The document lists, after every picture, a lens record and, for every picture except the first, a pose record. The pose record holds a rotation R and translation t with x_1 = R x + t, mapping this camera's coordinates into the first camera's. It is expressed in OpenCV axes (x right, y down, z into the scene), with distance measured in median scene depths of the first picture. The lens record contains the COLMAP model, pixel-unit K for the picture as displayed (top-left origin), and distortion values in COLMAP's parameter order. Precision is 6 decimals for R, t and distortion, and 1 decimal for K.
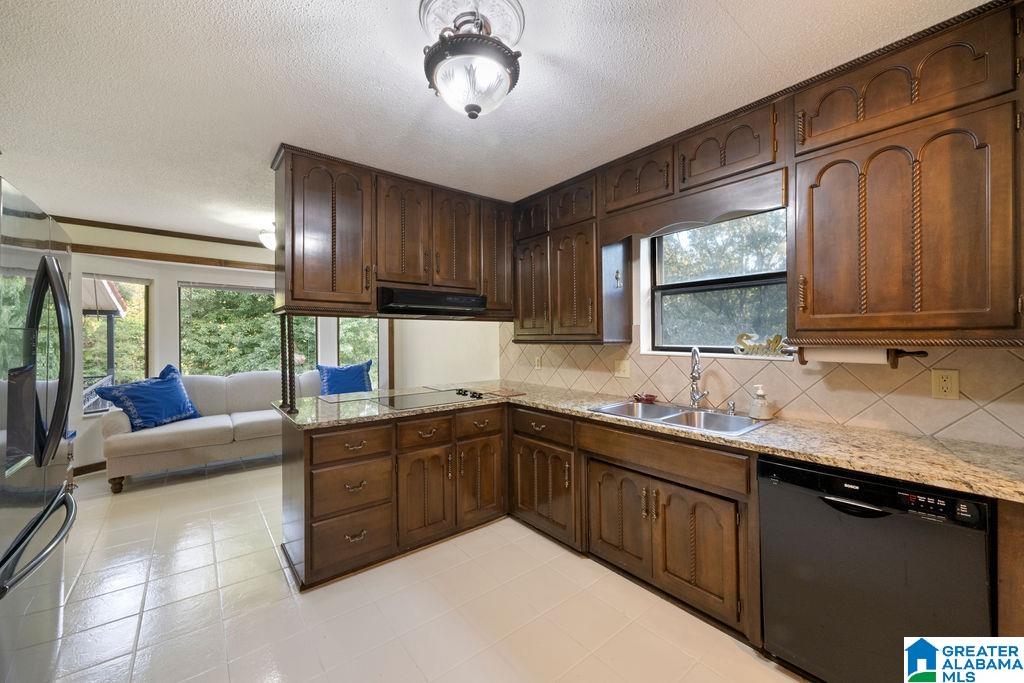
lens RADIAL K [[399.4, 0, 513.2], [0, 399.4, 337.7], [0, 0, 1]] dist [-0.002838, -0.000137]
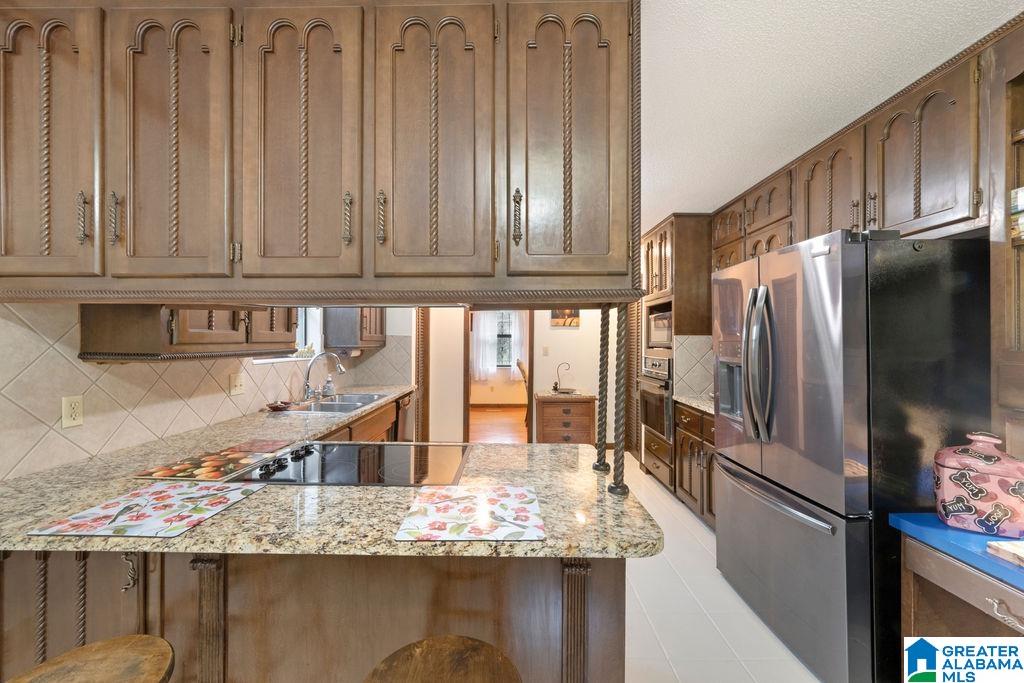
lens RADIAL K [[399.4, 0, 511.0], [0, 399.4, 340.5], [0, 0, 1]] dist [-0.002838, -0.000137]
pose [[-0.763246, 0.002103, 0.646105, -0.613417], [0.001282, 0.999998, -0.001740, -0.010330], [-0.646107, -0.000500, -0.763247, 1.108288]]
